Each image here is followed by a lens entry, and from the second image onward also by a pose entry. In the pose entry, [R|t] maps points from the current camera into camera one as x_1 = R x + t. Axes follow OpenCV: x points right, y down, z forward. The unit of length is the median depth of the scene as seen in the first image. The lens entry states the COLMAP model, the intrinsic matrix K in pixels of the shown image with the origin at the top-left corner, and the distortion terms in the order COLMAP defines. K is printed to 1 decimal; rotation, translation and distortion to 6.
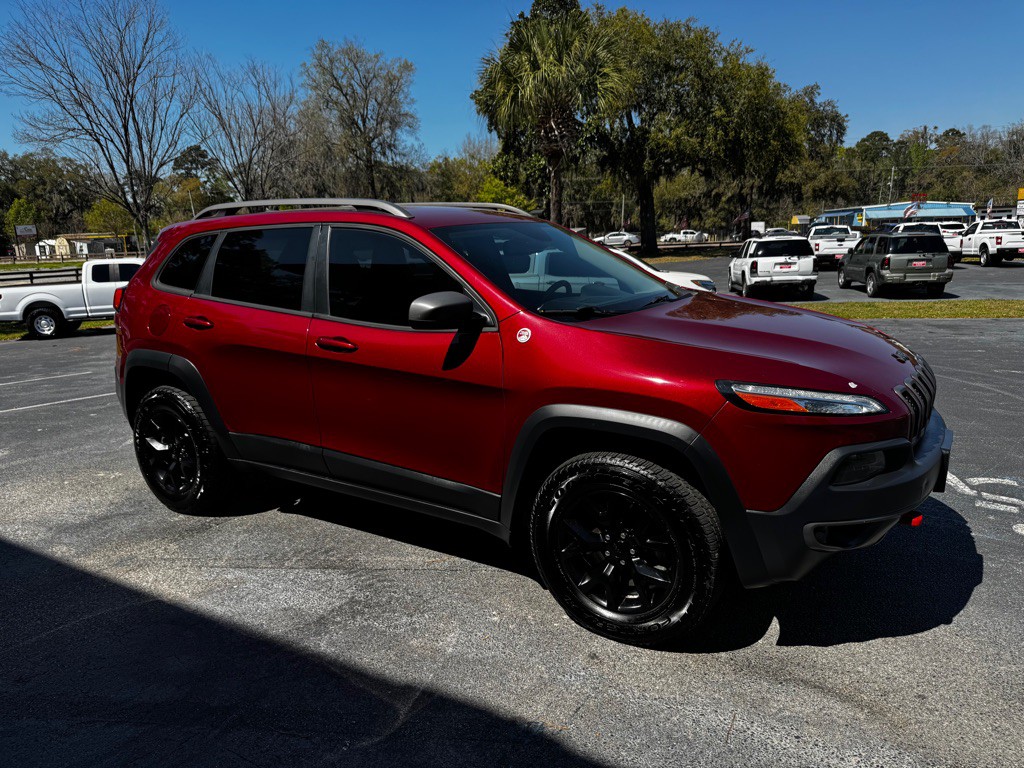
lens RADIAL K [[731.2, 0, 508.3], [0, 731.2, 388.4], [0, 0, 1]] dist [0.015292, -0.030934]
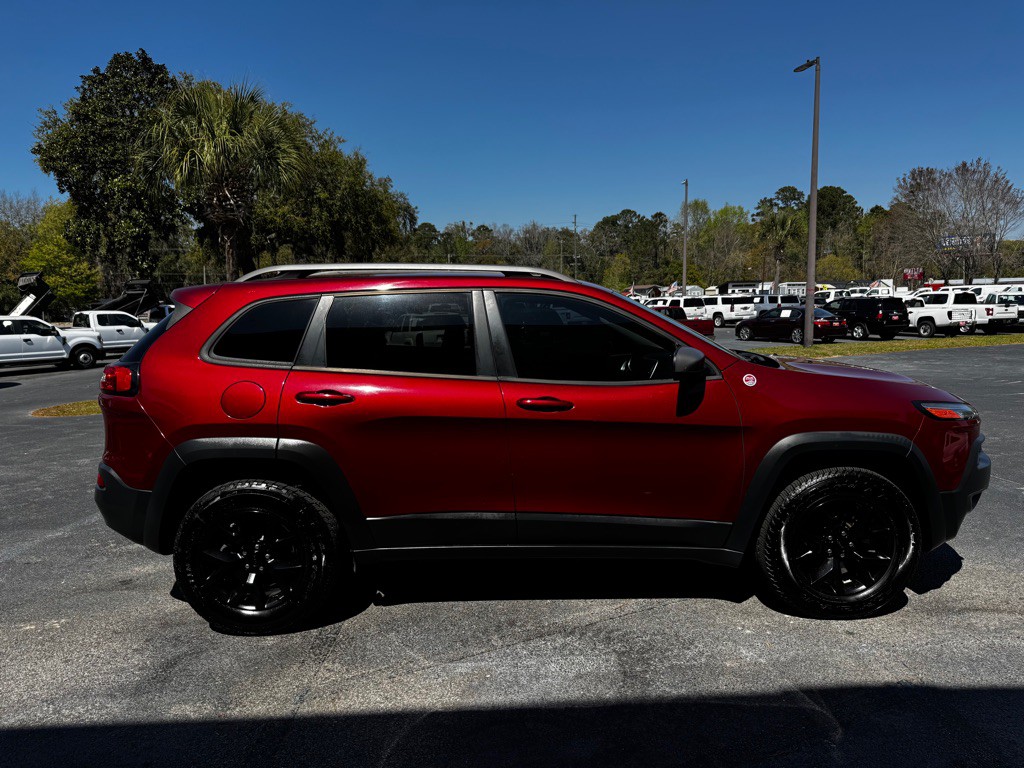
lens RADIAL K [[731.2, 0, 513.7], [0, 731.2, 387.0], [0, 0, 1]] dist [0.015292, -0.030934]
pose [[0.832778, -0.051610, 0.551196, -0.149536], [0.108316, 0.991592, -0.070806, -0.003044], [-0.542907, 0.118669, 0.831366, 0.033623]]
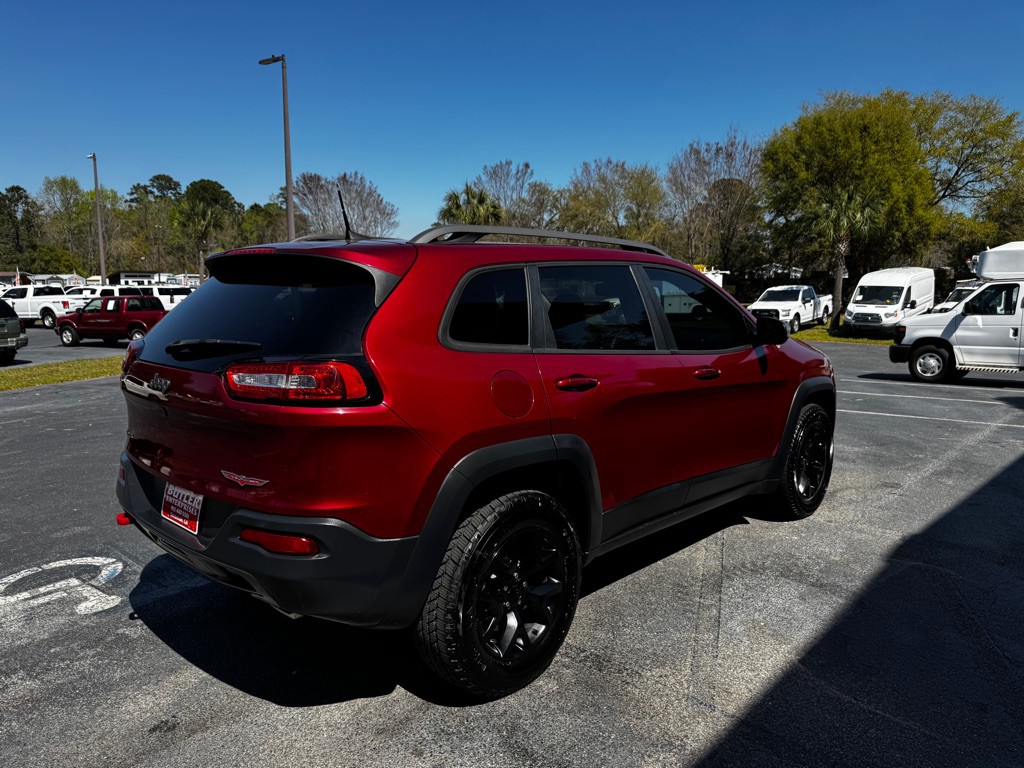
lens RADIAL K [[731.2, 0, 514.6], [0, 731.2, 385.7], [0, 0, 1]] dist [0.015292, -0.030934]
pose [[0.171969, -0.100610, 0.979951, -0.244598], [0.196959, 0.978197, 0.065866, -0.030594], [-0.965212, 0.181683, 0.188036, 0.194681]]
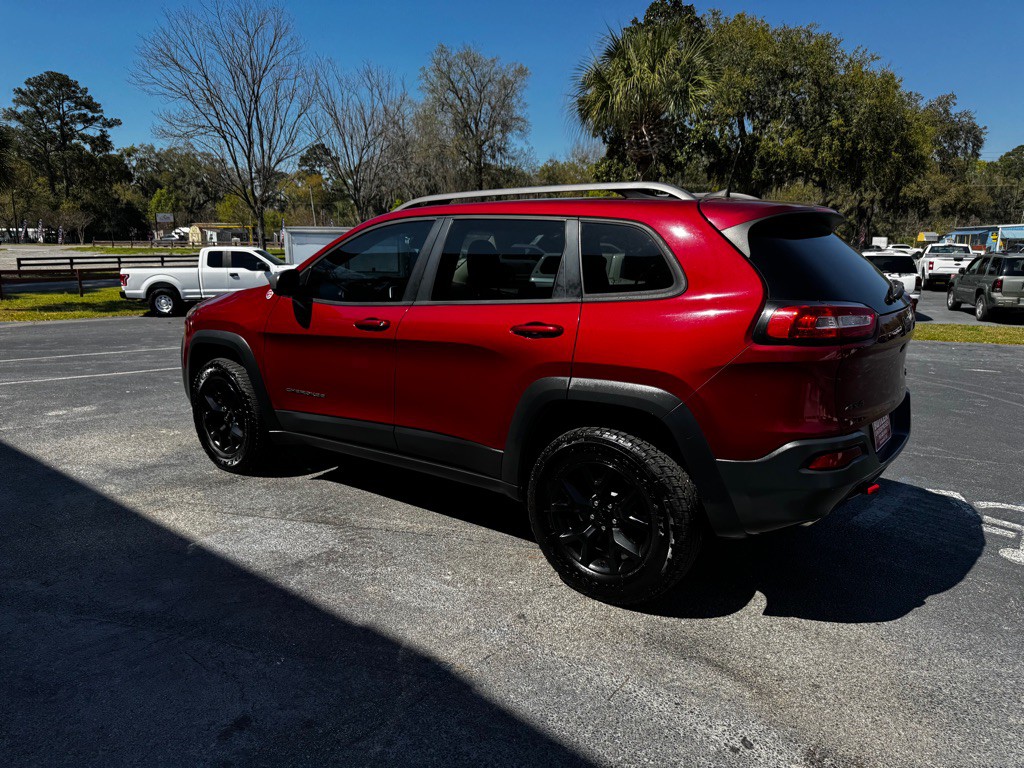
lens RADIAL K [[731.2, 0, 504.1], [0, 731.2, 384.2], [0, 0, 1]] dist [0.015292, -0.030934]
pose [[0.987675, 0.067594, -0.141169, 0.032530], [-0.069018, 0.997602, -0.005210, 0.003903], [0.140478, 0.014889, 0.989972, -0.013186]]
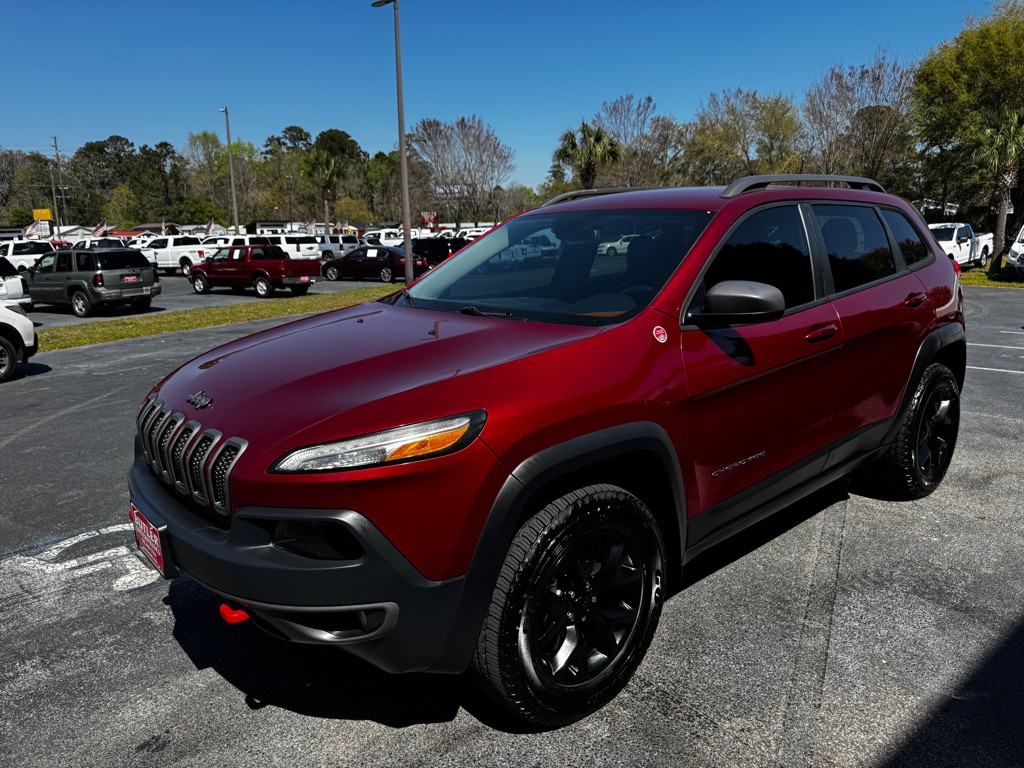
lens RADIAL K [[731.2, 0, 511.6], [0, 731.2, 381.1], [0, 0, 1]] dist [0.015292, -0.030934]
pose [[0.332863, -0.163316, 0.928725, -0.211124], [0.199611, 0.974772, 0.099871, -0.031031], [-0.921606, 0.152140, 0.357065, 0.188189]]
